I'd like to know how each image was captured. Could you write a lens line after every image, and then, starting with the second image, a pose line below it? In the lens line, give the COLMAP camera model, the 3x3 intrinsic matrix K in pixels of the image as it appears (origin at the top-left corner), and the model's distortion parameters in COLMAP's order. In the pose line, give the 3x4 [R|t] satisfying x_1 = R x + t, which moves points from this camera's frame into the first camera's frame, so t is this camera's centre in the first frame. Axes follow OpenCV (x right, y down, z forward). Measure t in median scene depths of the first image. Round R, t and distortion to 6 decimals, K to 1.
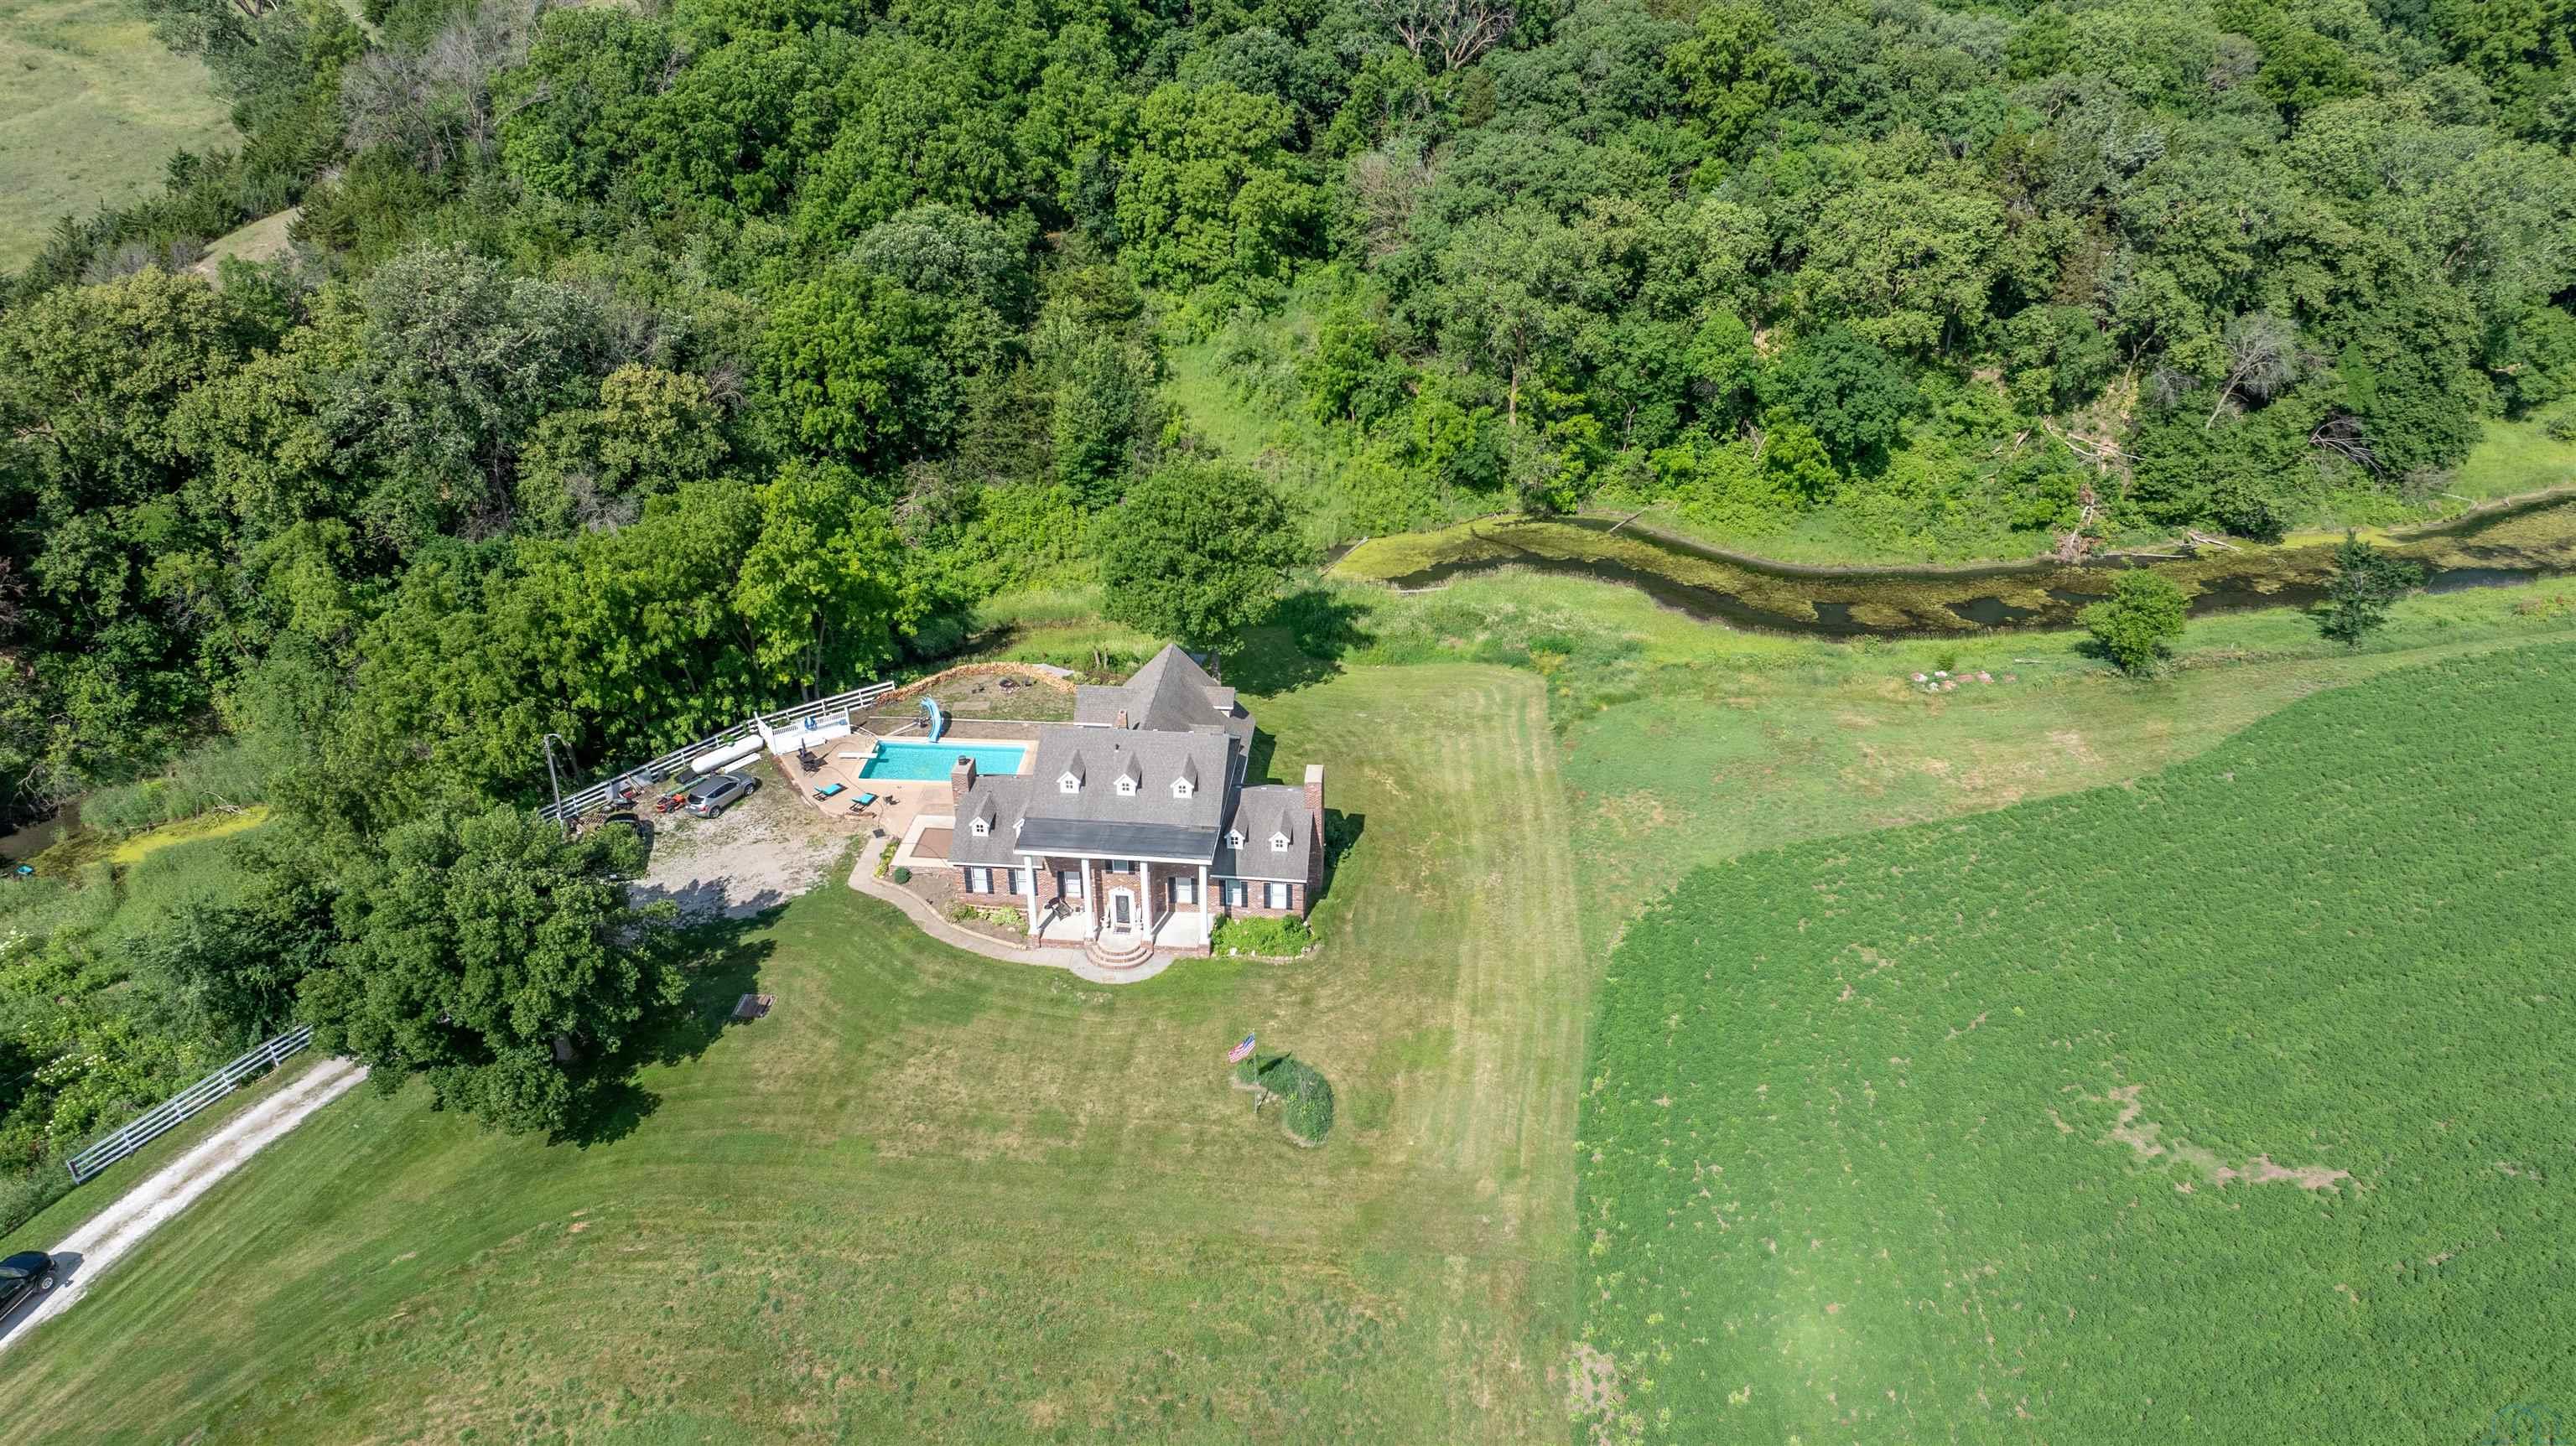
lens RADIAL K [[1818.8, 0, 1295.4], [0, 1818.8, 733.2], [0, 0, 1]] dist [-0.031158, 0.038035]
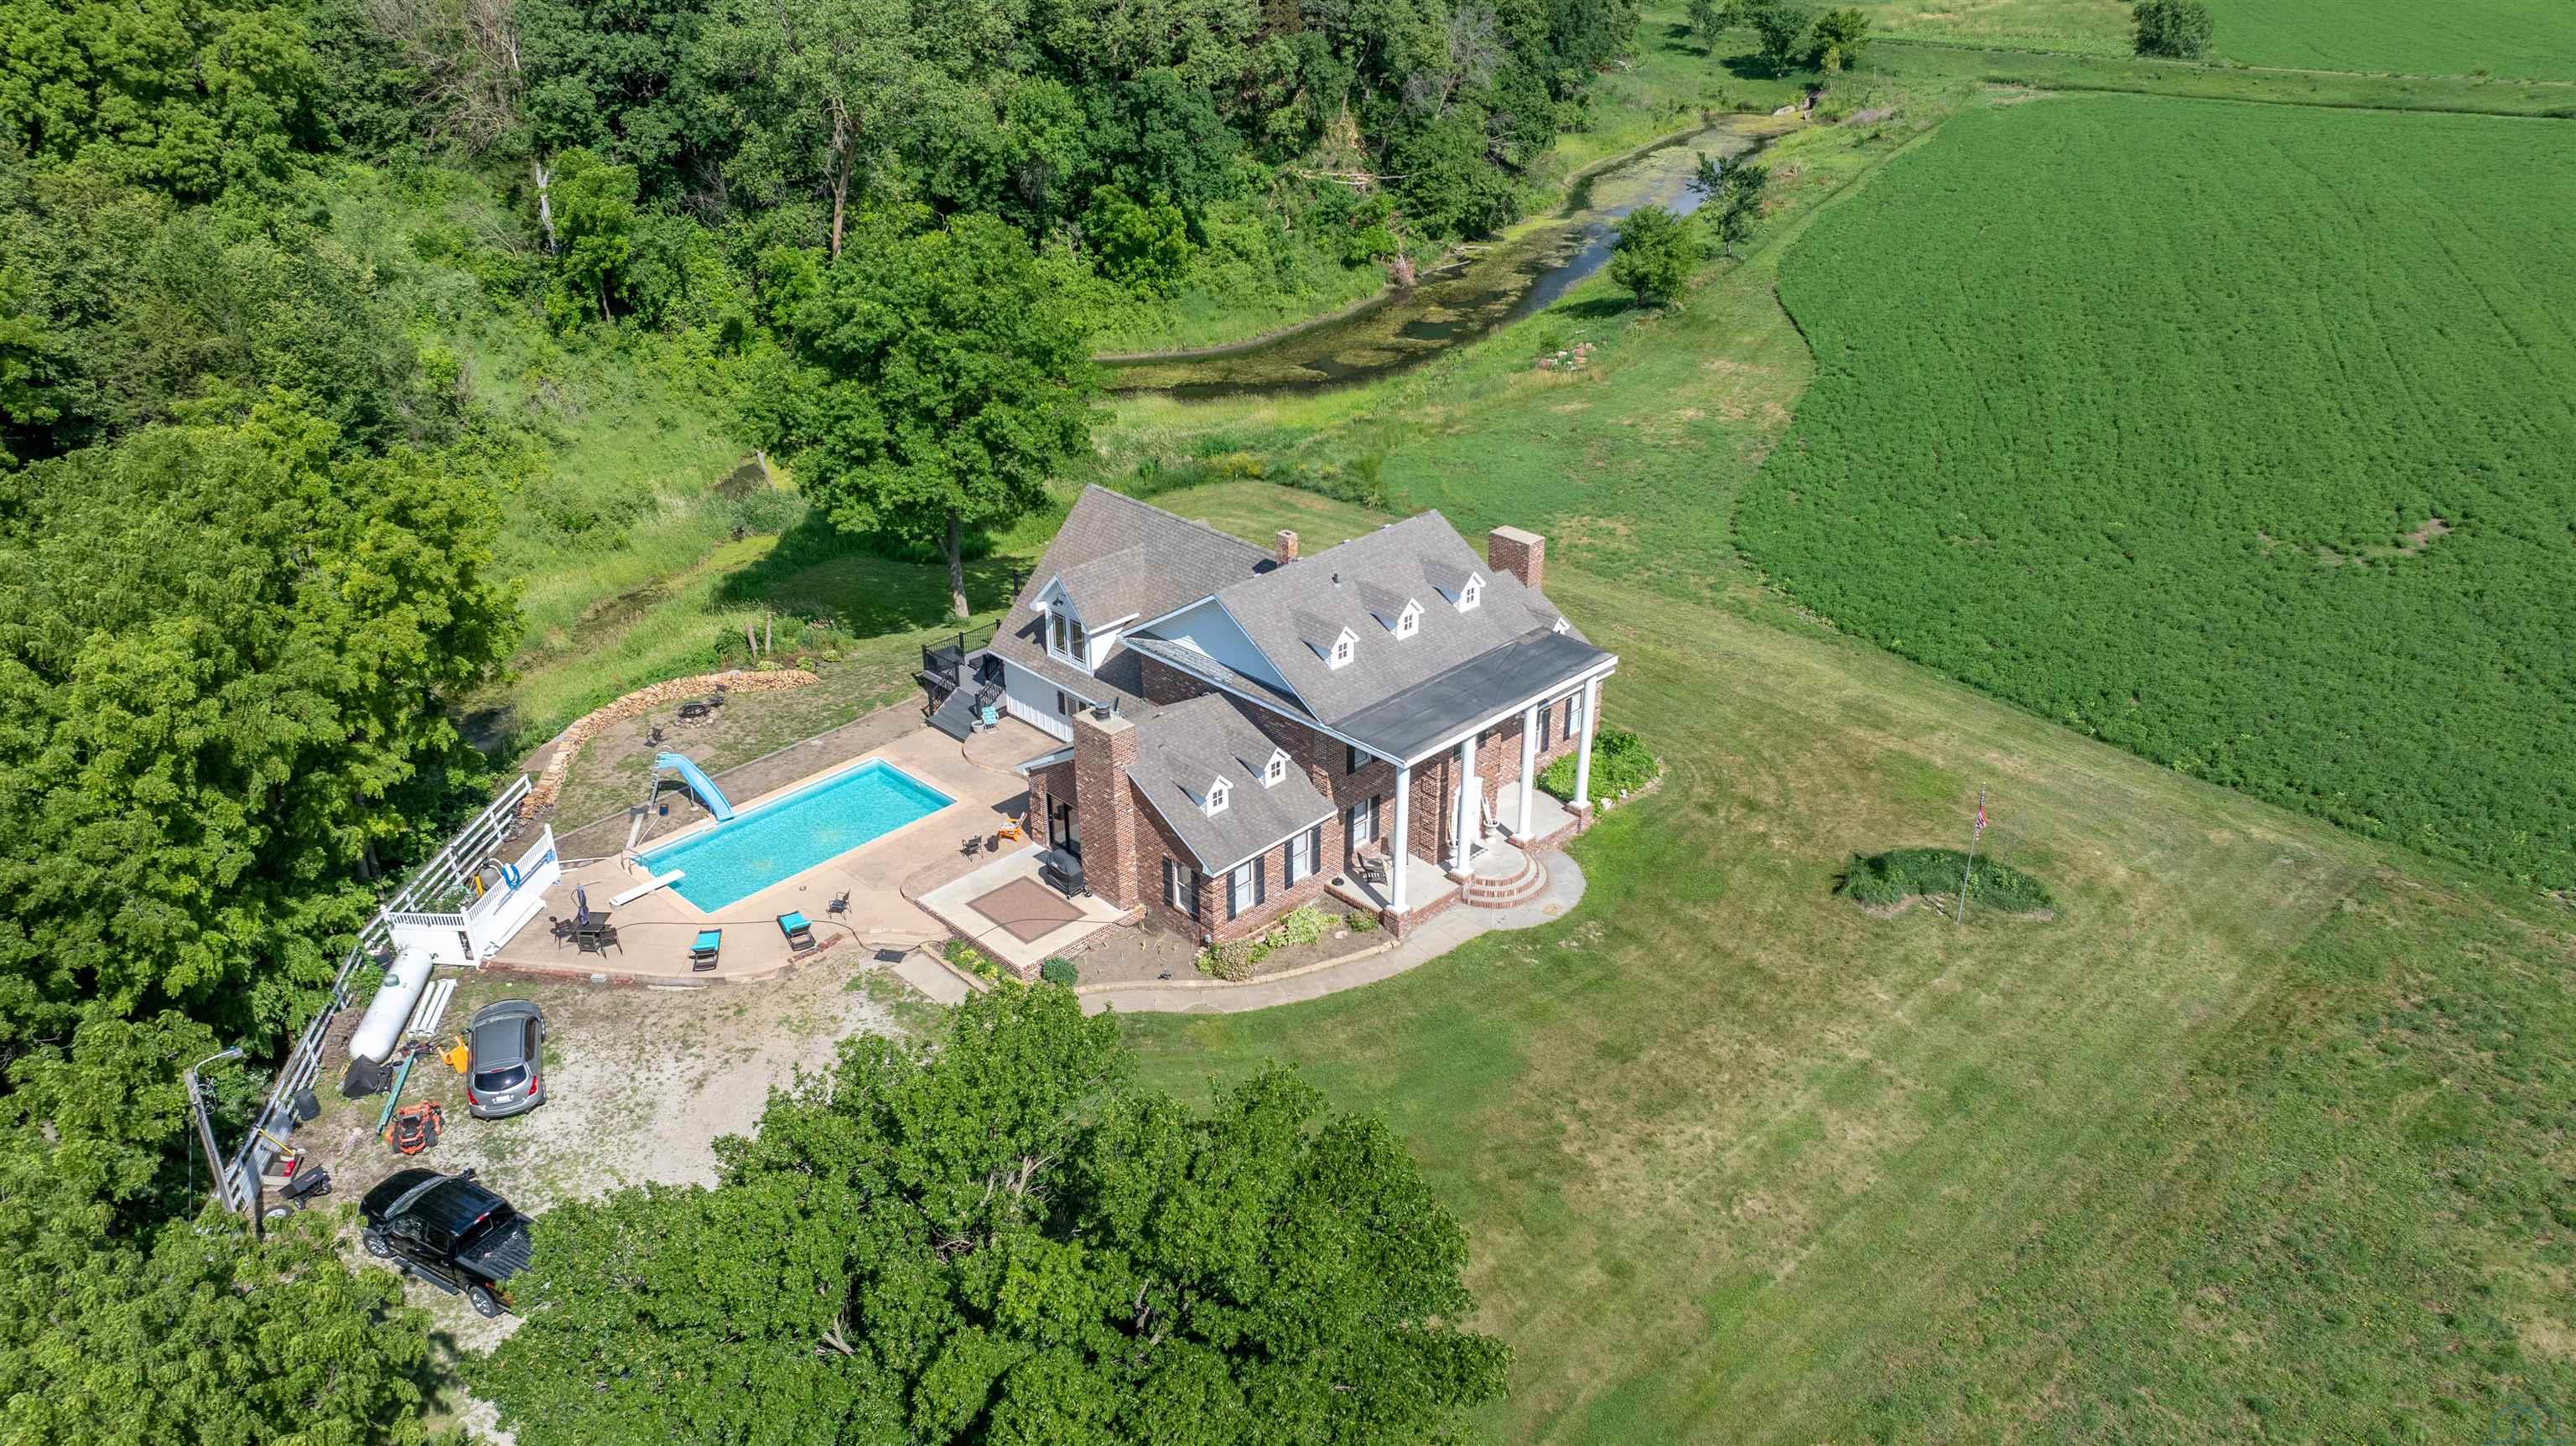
lens RADIAL K [[1818.8, 0, 1295.4], [0, 1818.8, 733.2], [0, 0, 1]] dist [-0.031158, 0.038035]
pose [[0.634772, -0.352641, 0.687539, -0.533859], [0.380669, 0.917036, 0.118897, -0.021395], [-0.672426, 0.186252, 0.716348, 0.599289]]
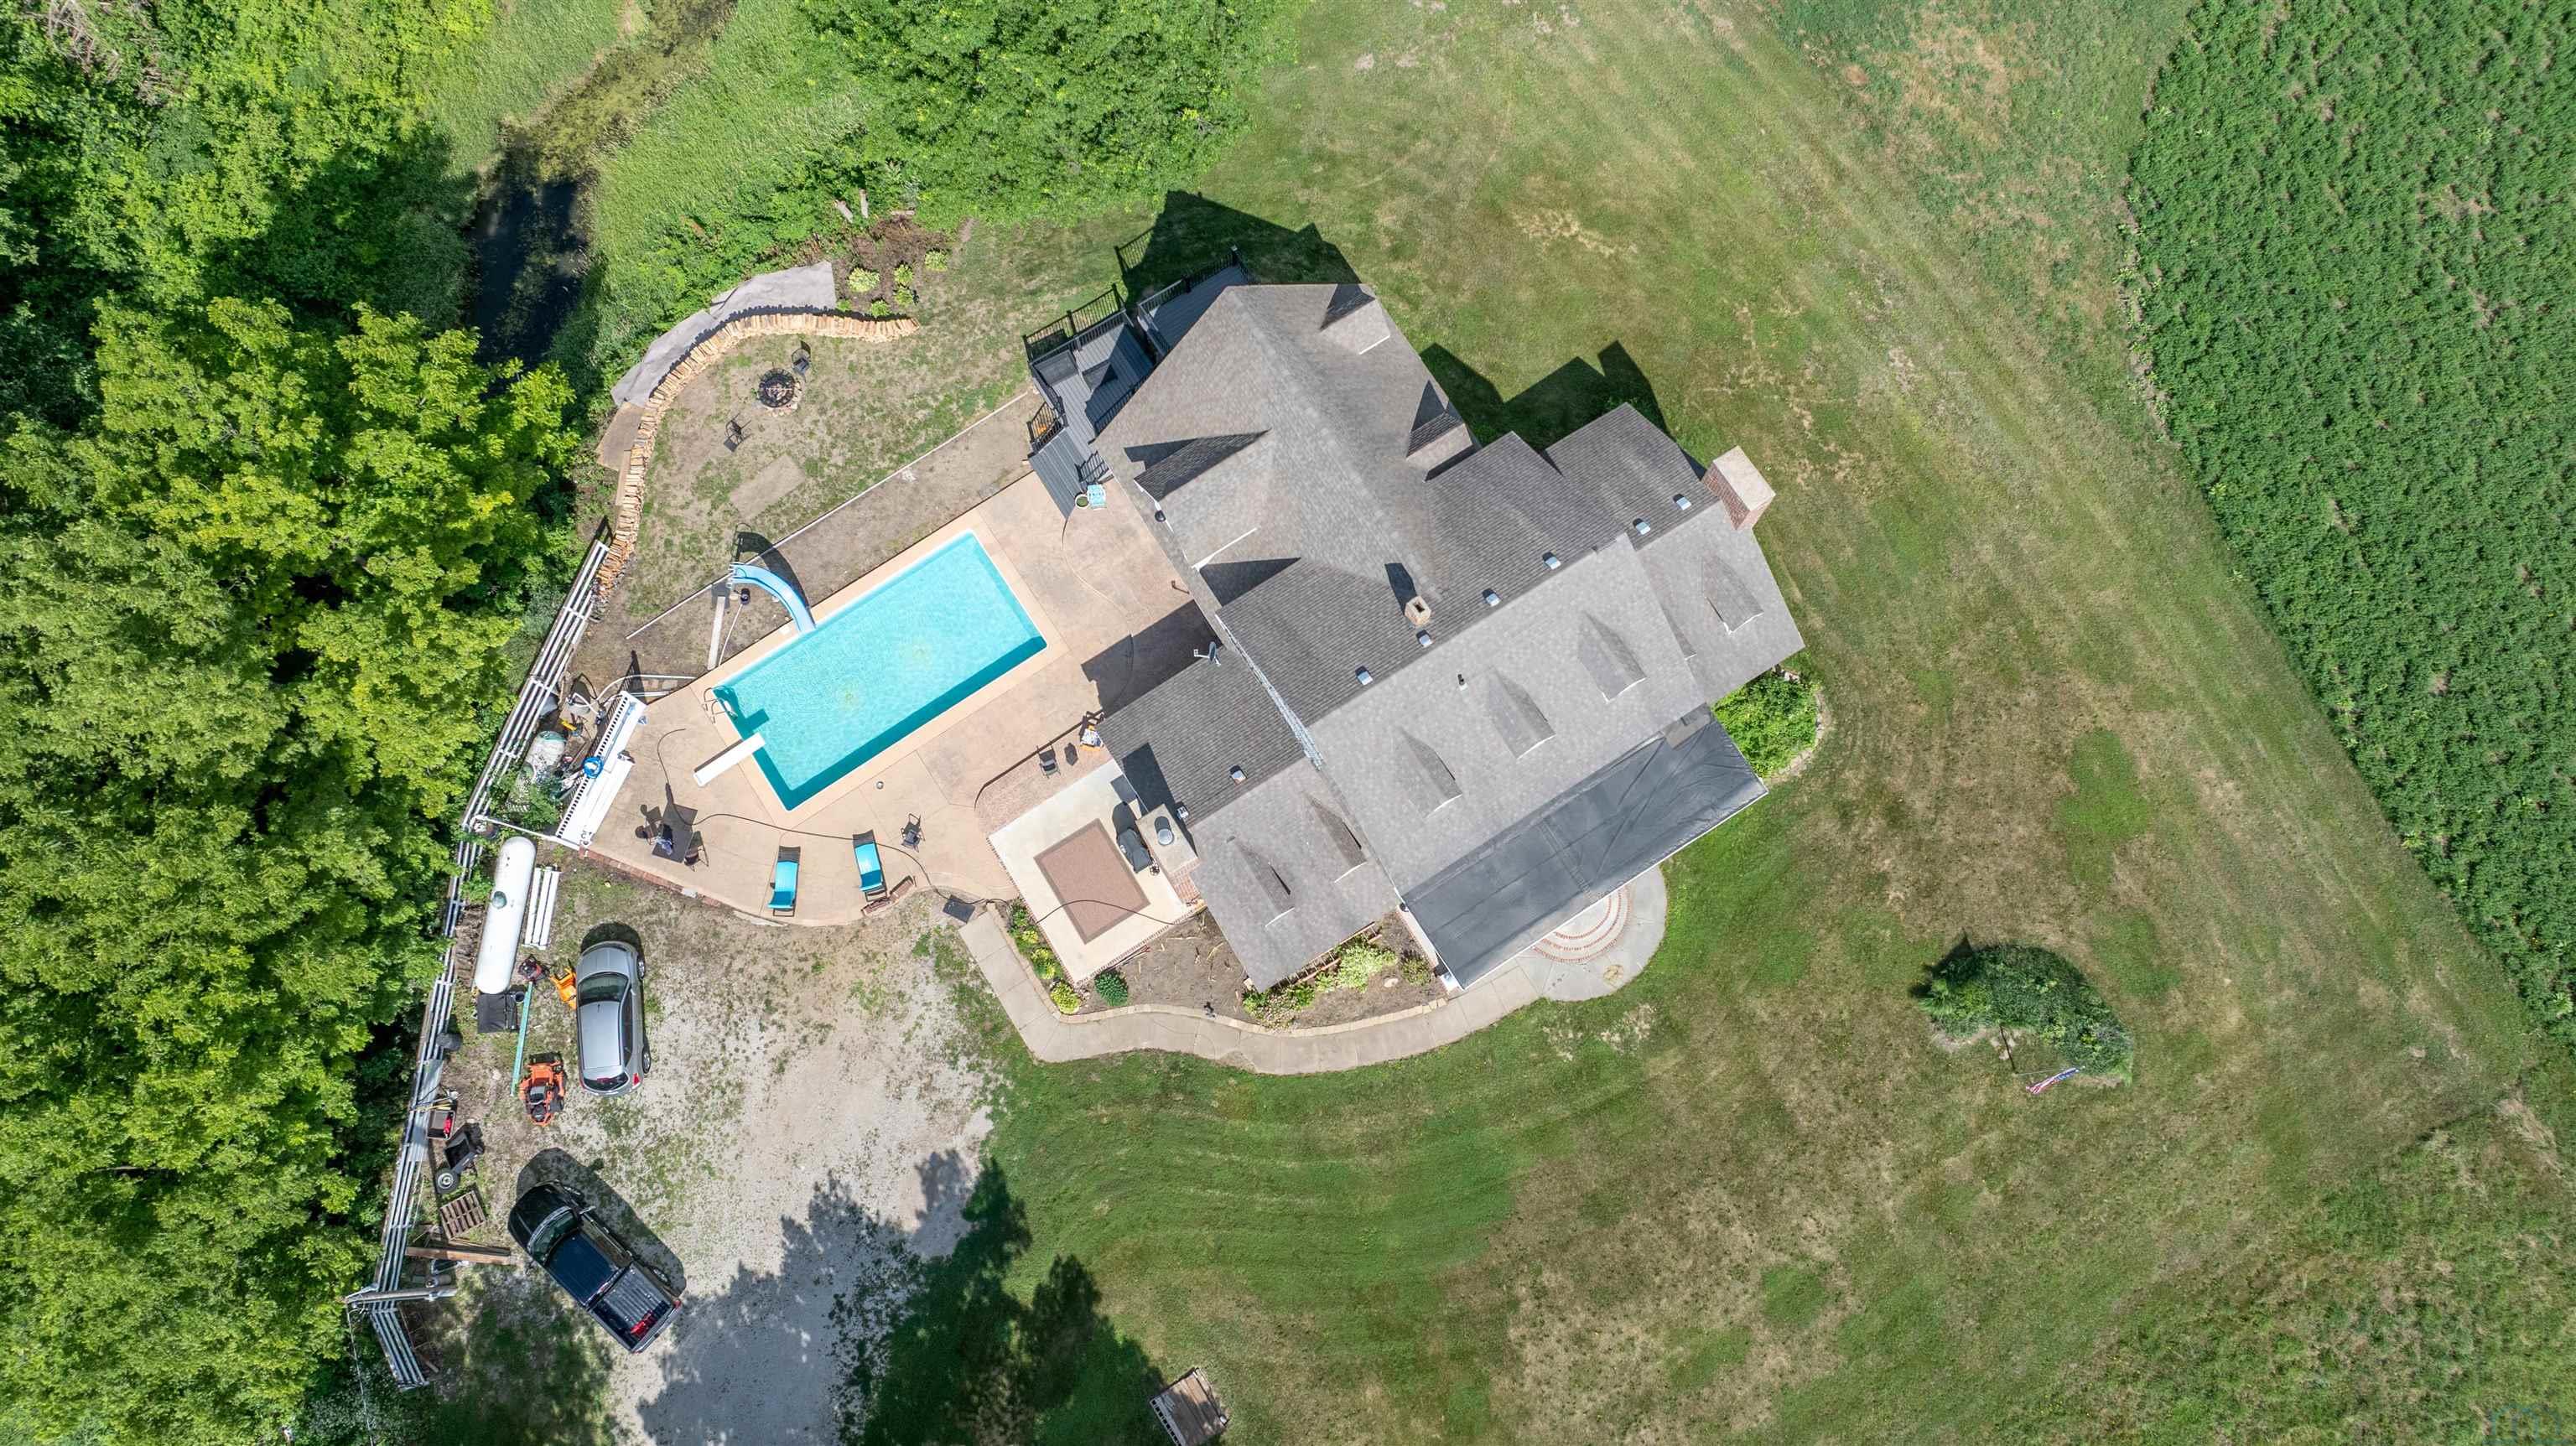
lens RADIAL K [[1818.8, 0, 1295.4], [0, 1818.8, 733.2], [0, 0, 1]] dist [-0.031158, 0.038035]
pose [[0.789494, -0.594787, 0.151419, -0.221316], [0.299096, 0.588274, 0.751315, -0.376192], [-0.535948, -0.547870, 0.642338, 0.698614]]
